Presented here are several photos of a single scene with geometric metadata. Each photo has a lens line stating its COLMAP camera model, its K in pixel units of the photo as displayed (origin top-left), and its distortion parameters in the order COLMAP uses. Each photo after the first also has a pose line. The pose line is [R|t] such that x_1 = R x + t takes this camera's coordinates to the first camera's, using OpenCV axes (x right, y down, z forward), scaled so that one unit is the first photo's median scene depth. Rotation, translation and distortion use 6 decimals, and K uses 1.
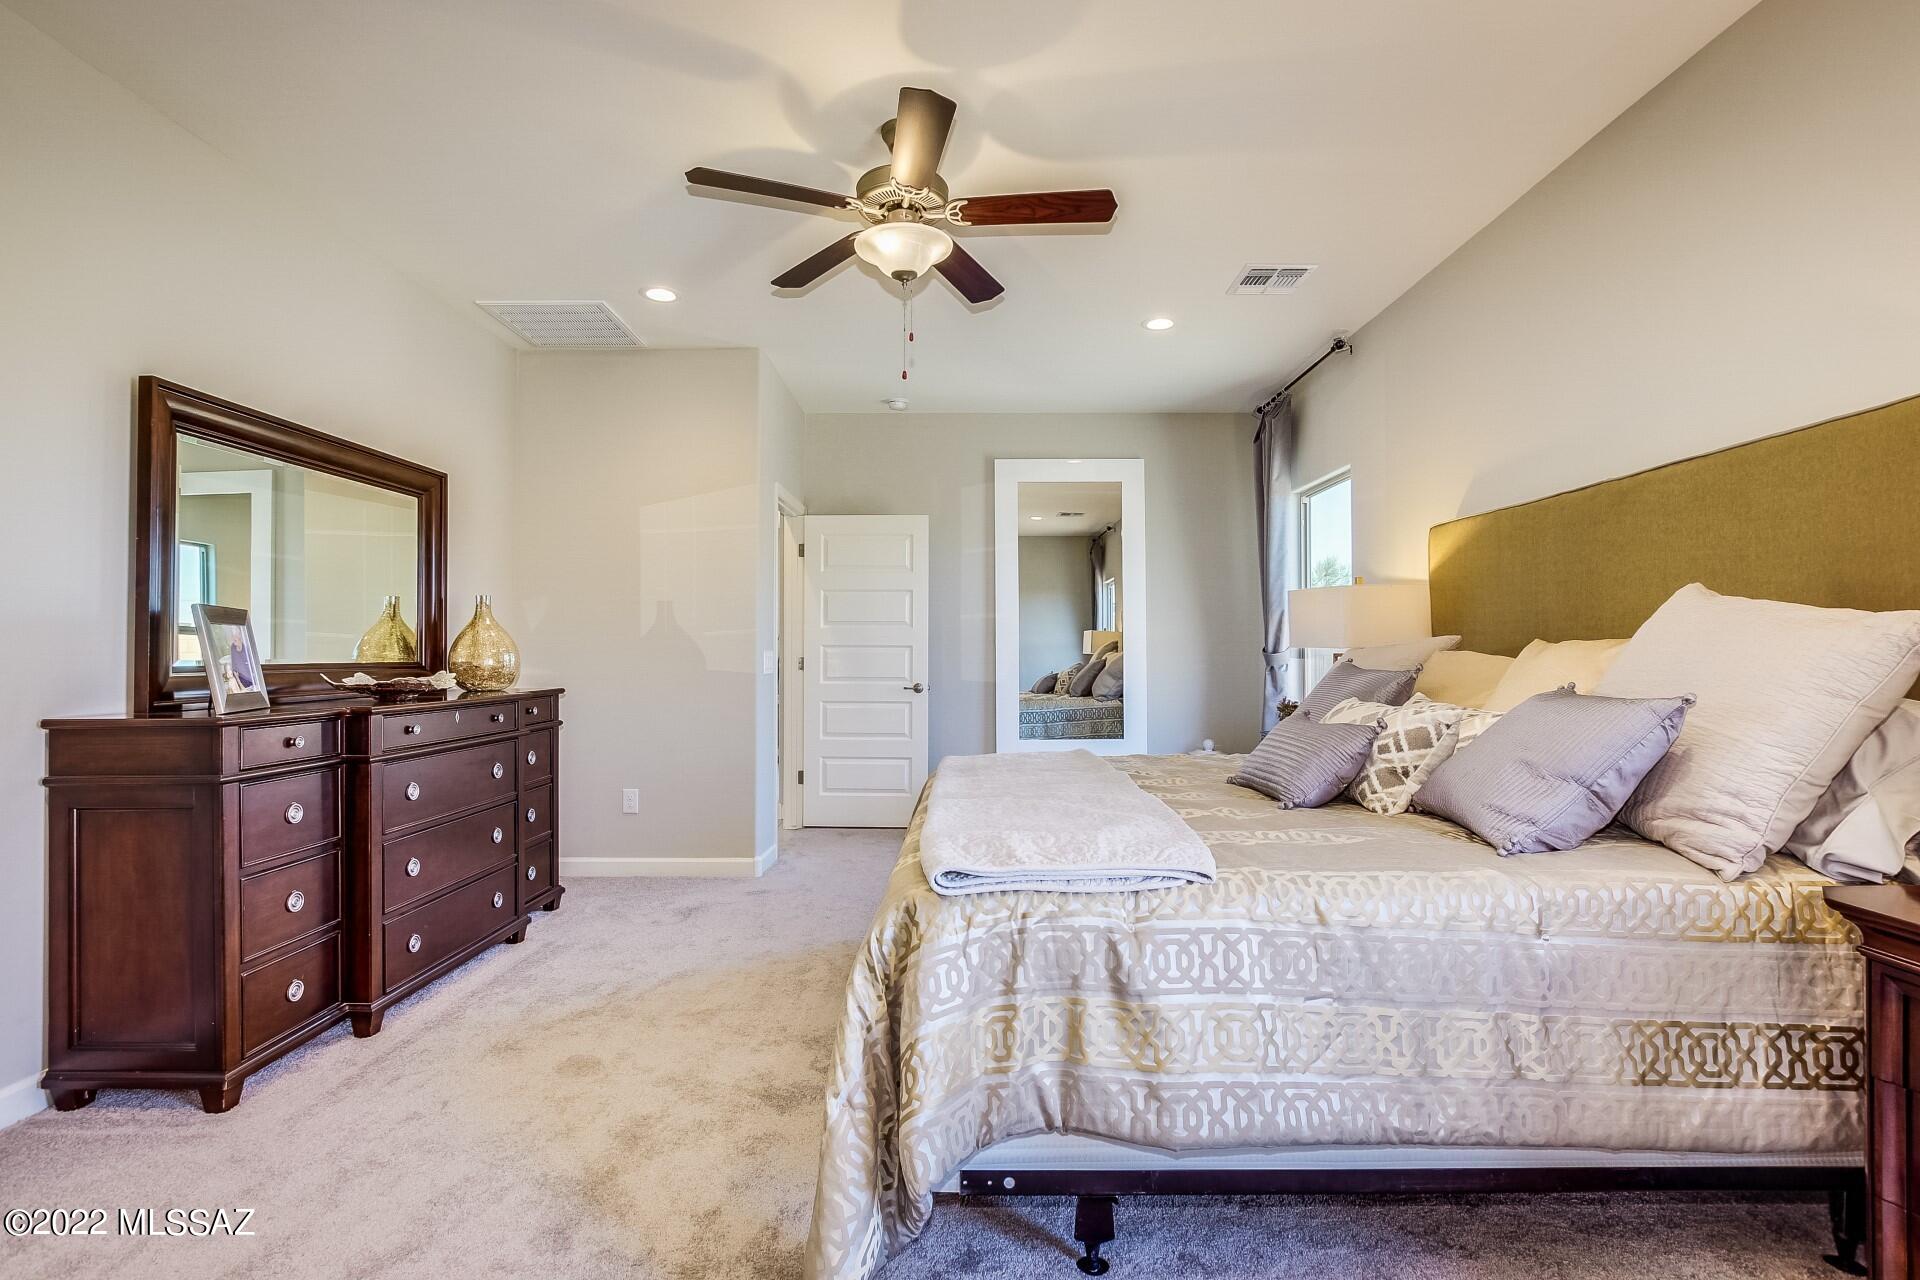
lens RADIAL K [[906.4, 0, 956.7], [0, 906.4, 651.6], [0, 0, 1]] dist [-0.030748, 0.009185]
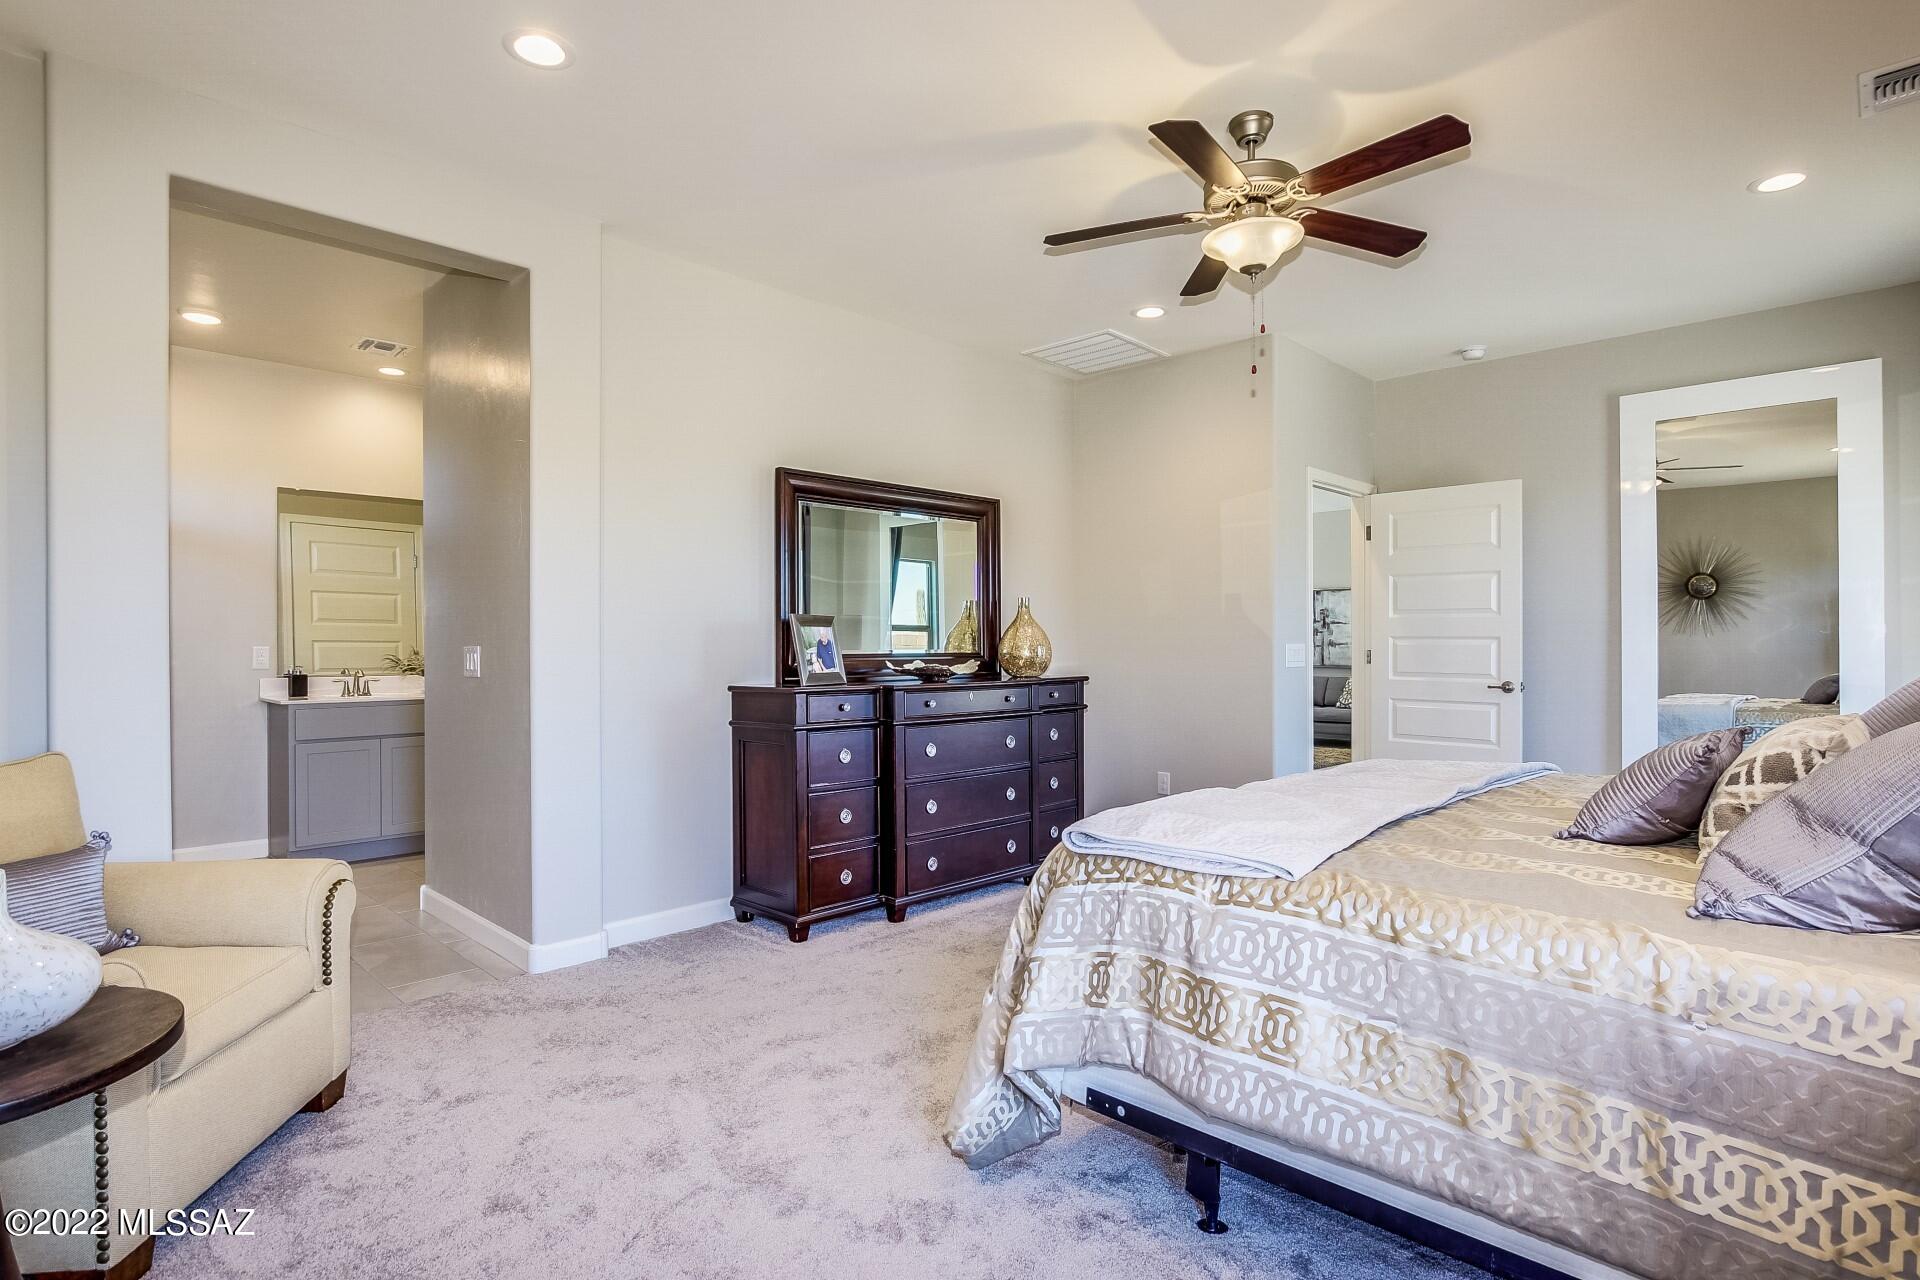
lens RADIAL K [[1005.3, 0, 960.0], [0, 1005.3, 674.4], [0, 0, 1]] dist [-0.021065, 0.001003]
pose [[0.706968, 0.021914, -0.706906, 0.605910], [0.001264, 0.999479, 0.032248, -0.005071], [0.707245, -0.023692, 0.706572, -0.026471]]
